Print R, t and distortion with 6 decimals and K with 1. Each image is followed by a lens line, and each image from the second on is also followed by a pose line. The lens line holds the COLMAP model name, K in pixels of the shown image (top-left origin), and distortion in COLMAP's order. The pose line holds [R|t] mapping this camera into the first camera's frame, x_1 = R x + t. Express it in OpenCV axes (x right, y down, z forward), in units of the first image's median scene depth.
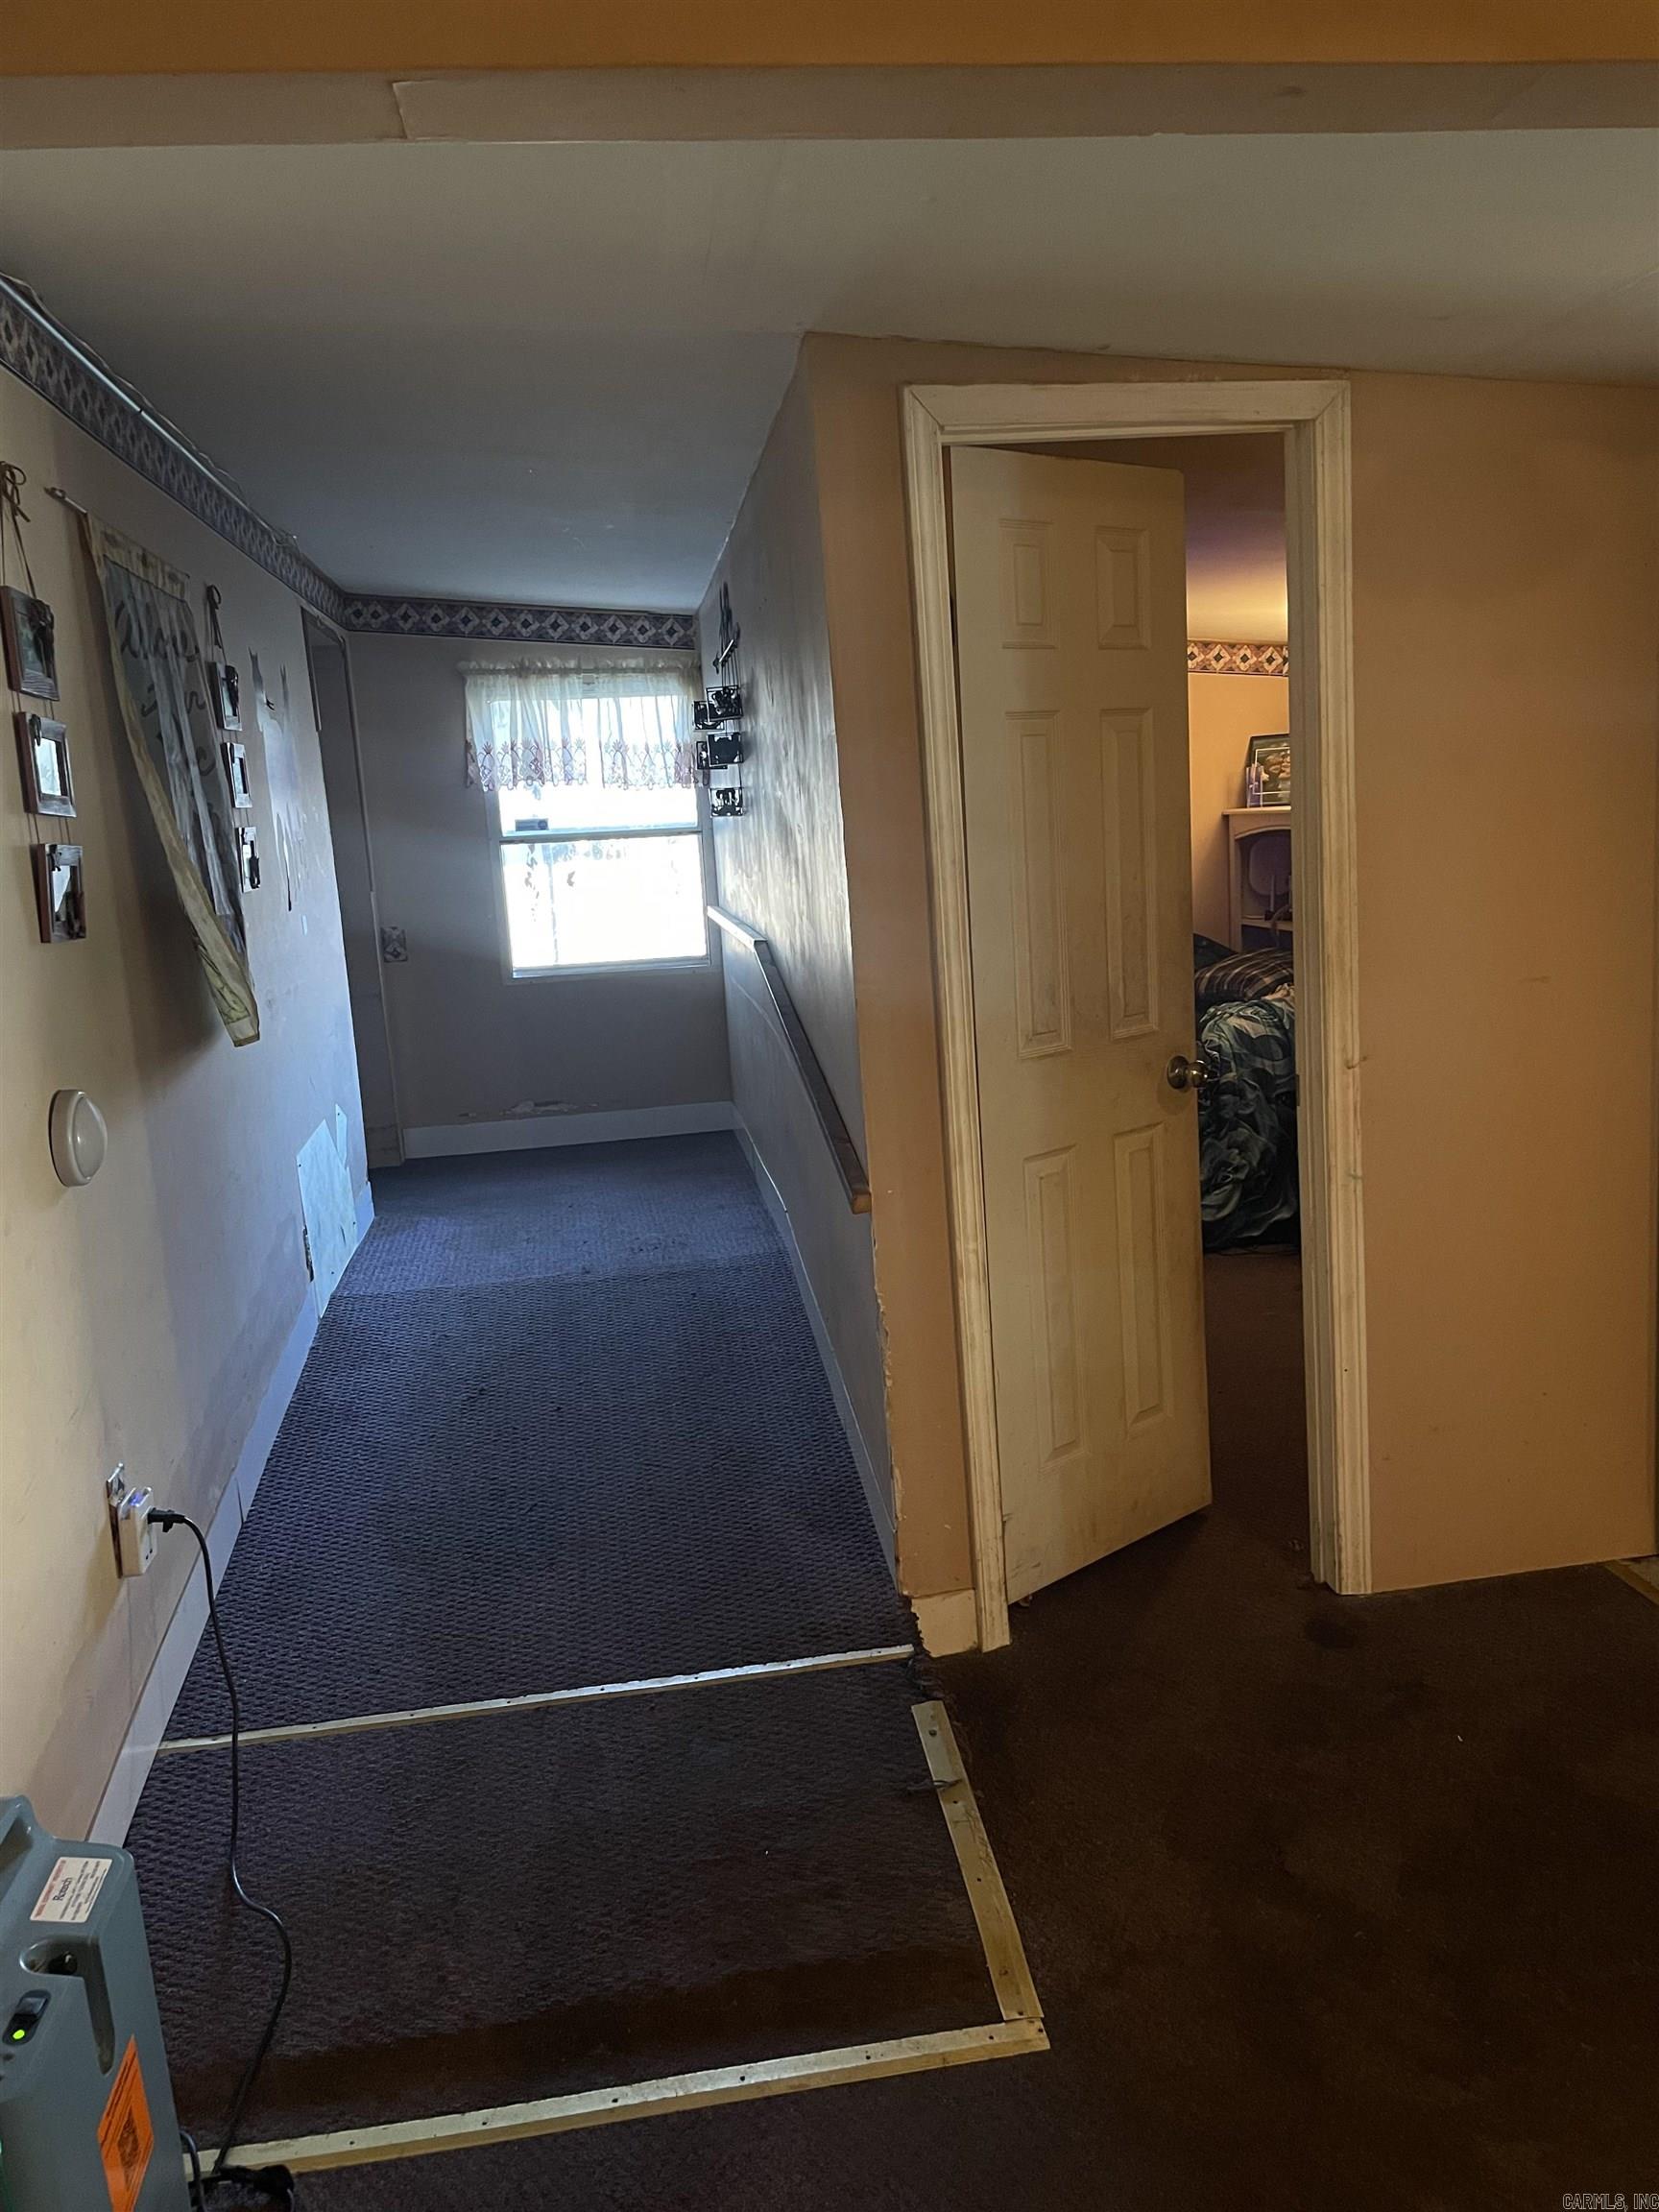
lens RADIAL K [[1655.7, 0, 826.0], [0, 1655.7, 1102.3], [0, 0, 1]] dist [0.054634, 0.000963]
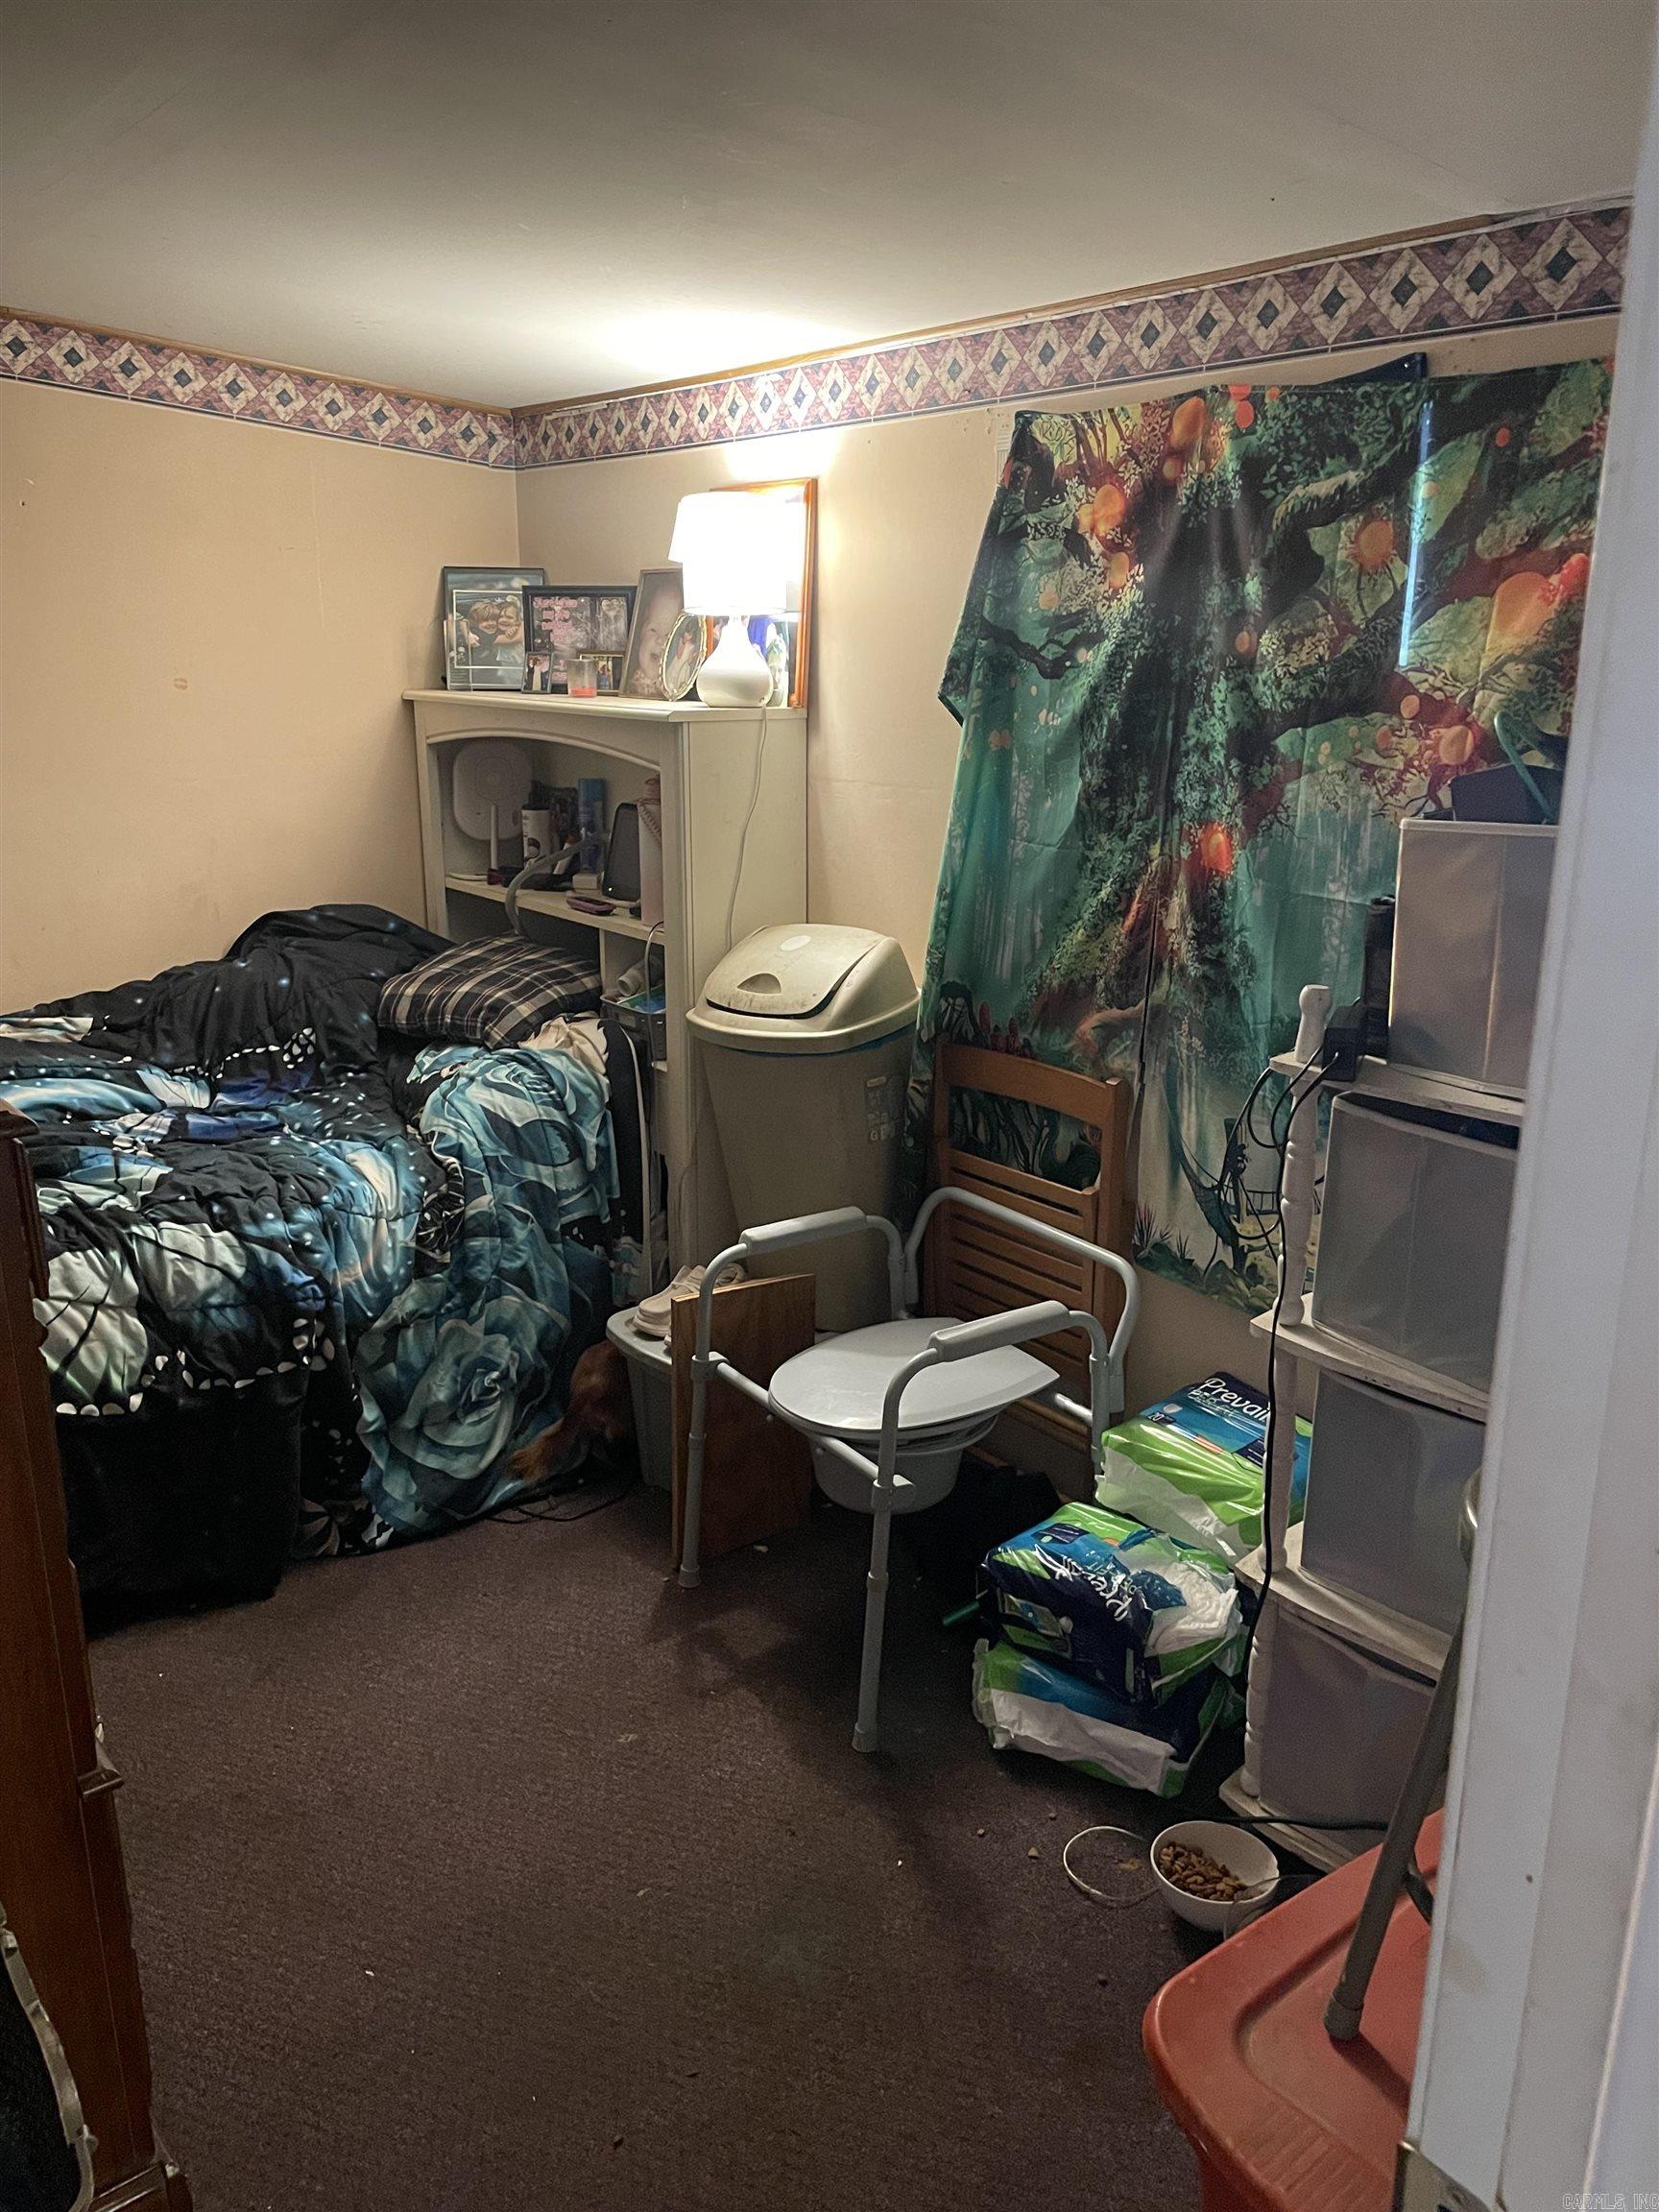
lens RADIAL K [[1655.7, 0, 822.0], [0, 1655.7, 1115.7], [0, 0, 1]] dist [0.054634, 0.000963]
pose [[0.858814, -0.078210, 0.506281, 0.063454], [0.028798, 0.994085, 0.104715, -0.095982], [-0.511477, -0.075351, 0.855987, 0.467281]]
